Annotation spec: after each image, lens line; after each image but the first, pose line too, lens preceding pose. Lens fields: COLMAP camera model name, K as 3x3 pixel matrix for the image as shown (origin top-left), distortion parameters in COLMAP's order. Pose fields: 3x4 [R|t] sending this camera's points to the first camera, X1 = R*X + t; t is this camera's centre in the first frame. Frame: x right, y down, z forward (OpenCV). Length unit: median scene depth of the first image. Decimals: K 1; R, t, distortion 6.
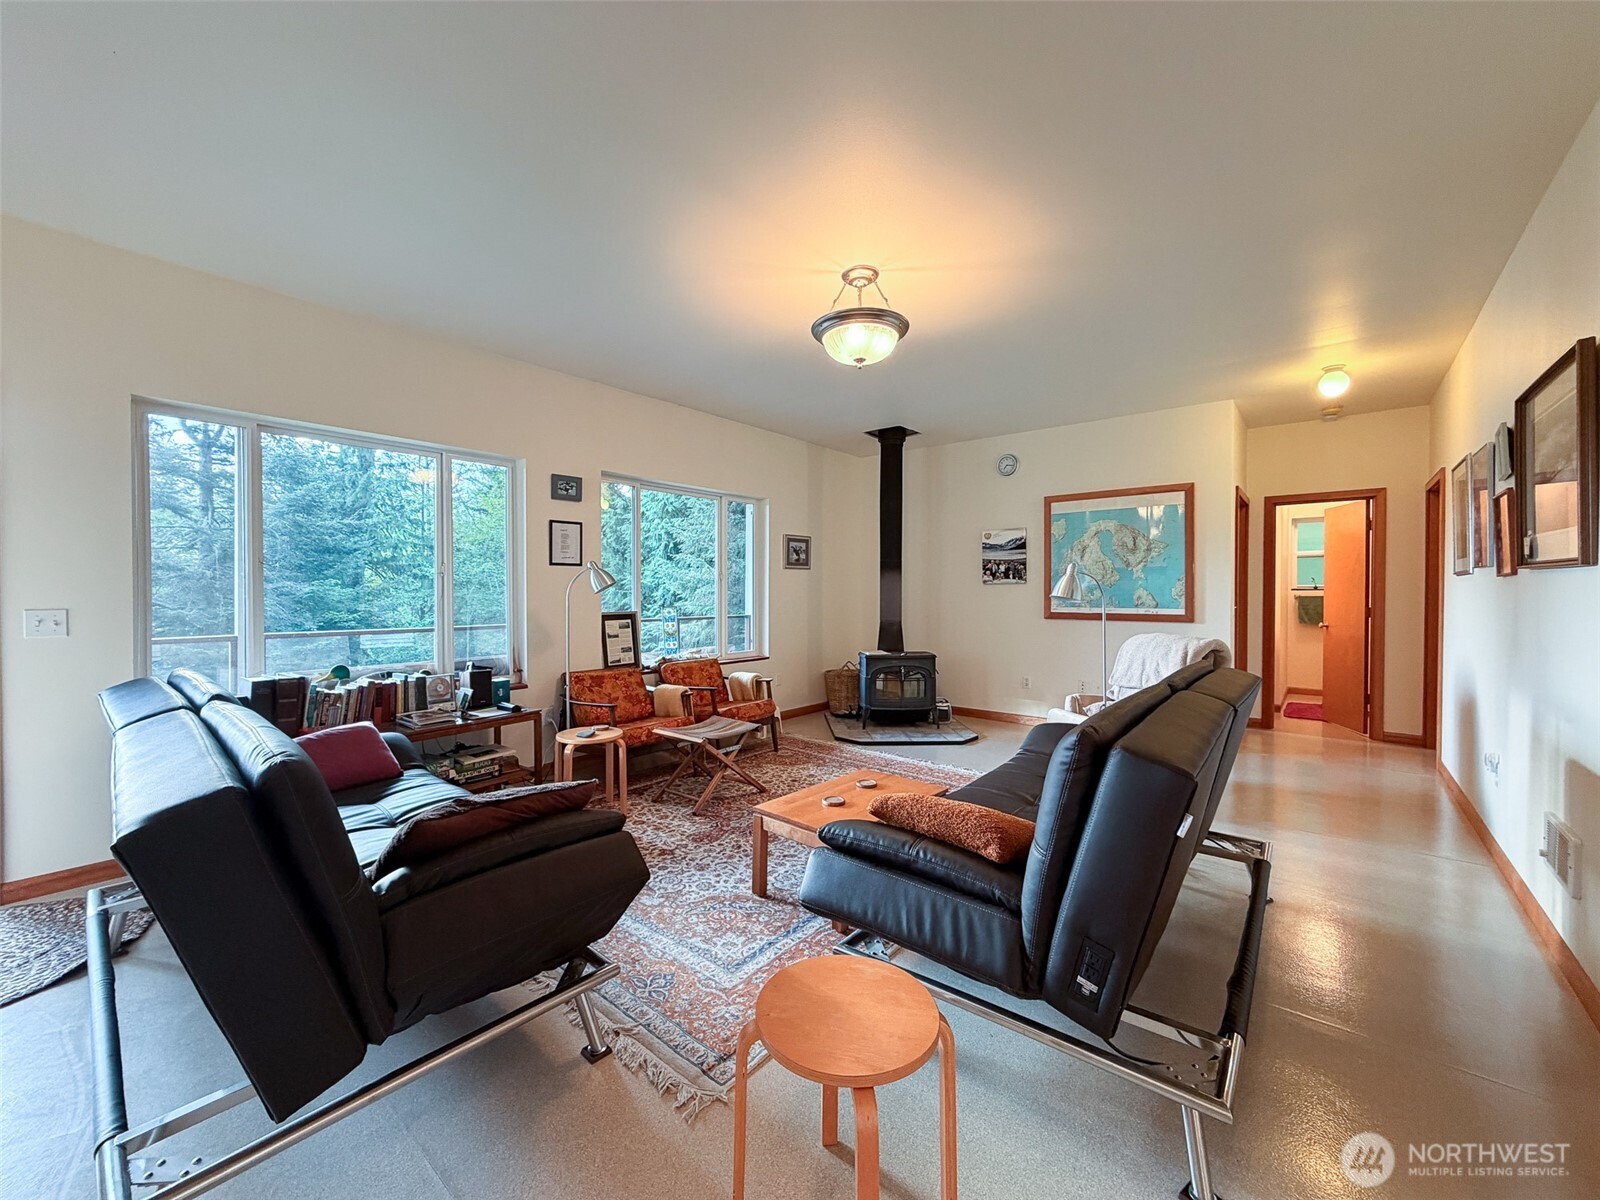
lens RADIAL K [[628.4, 0, 799.4], [0, 628.4, 596.5], [0, 0, 1]] dist [0.001969, -0.000046]
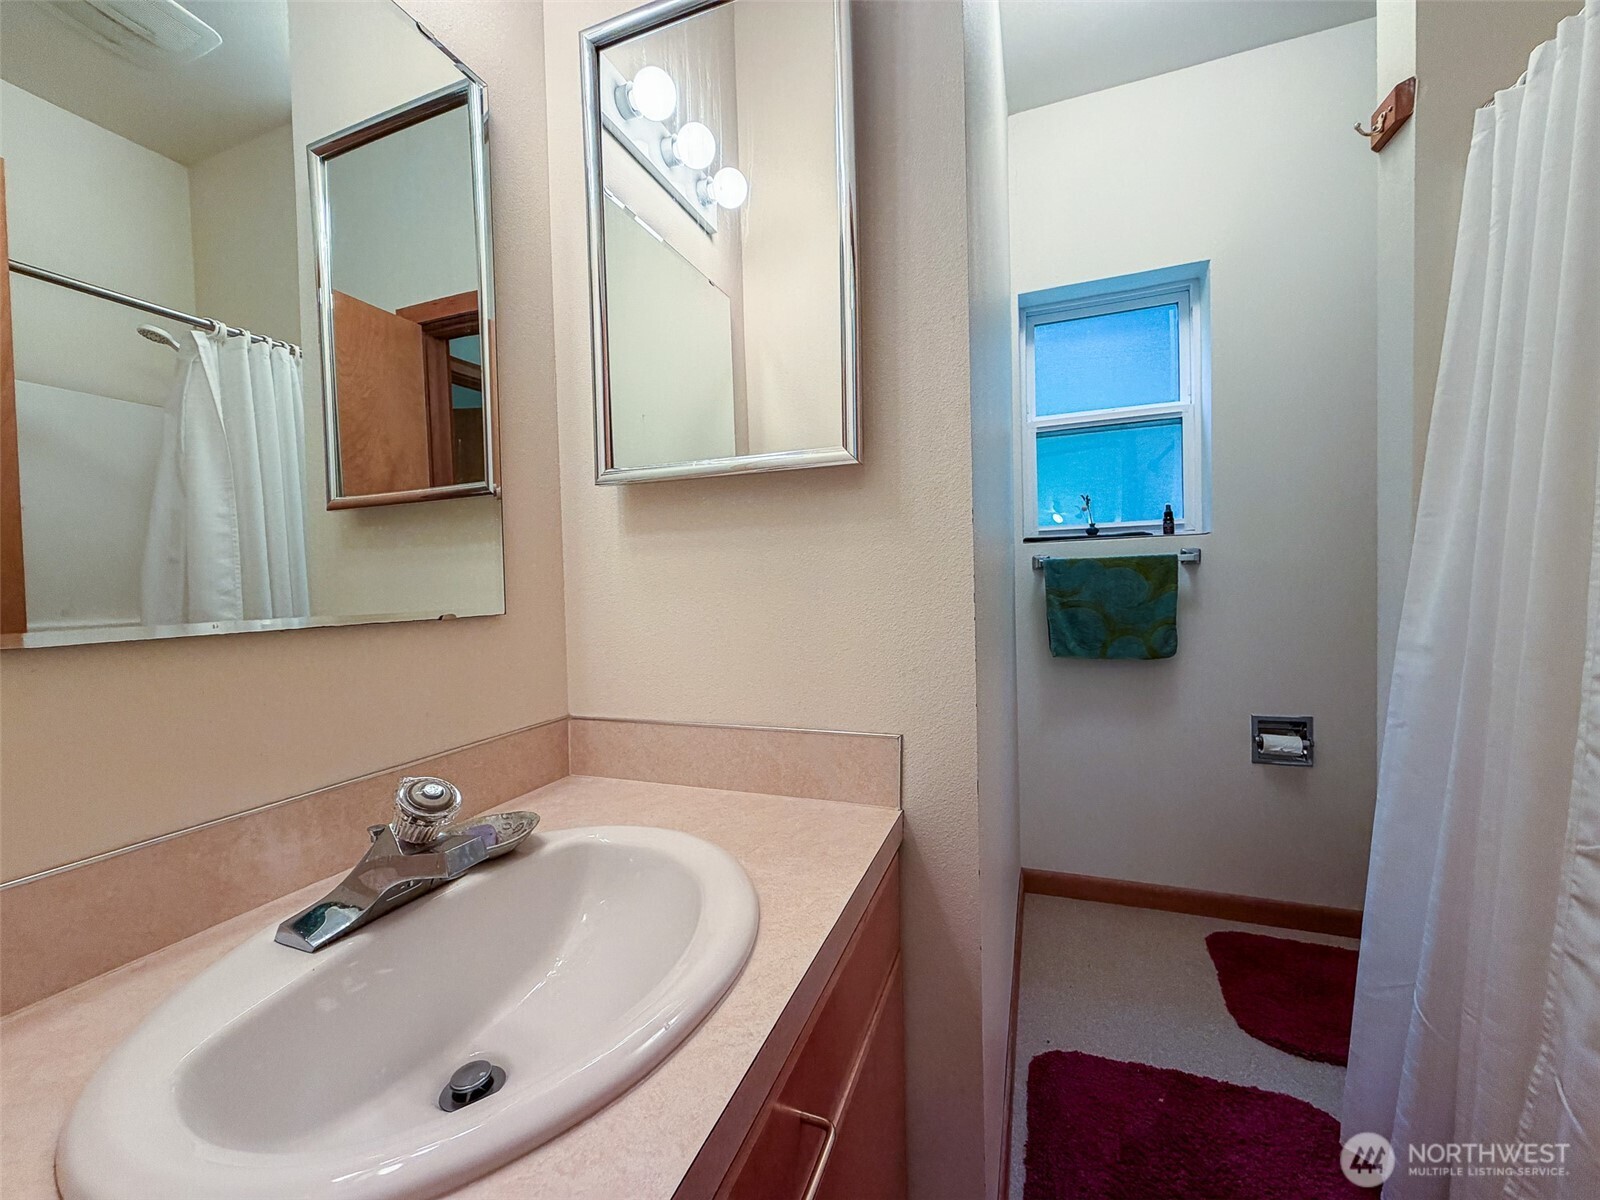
lens RADIAL K [[628.4, 0, 800.6], [0, 628.4, 604.2], [0, 0, 1]] dist [0.001969, -0.000046]
pose [[0.941720, -0.037576, 0.334293, 0.592698], [0.028362, 0.999072, 0.032402, 0.006766], [-0.335200, -0.021033, 0.941912, 0.768171]]
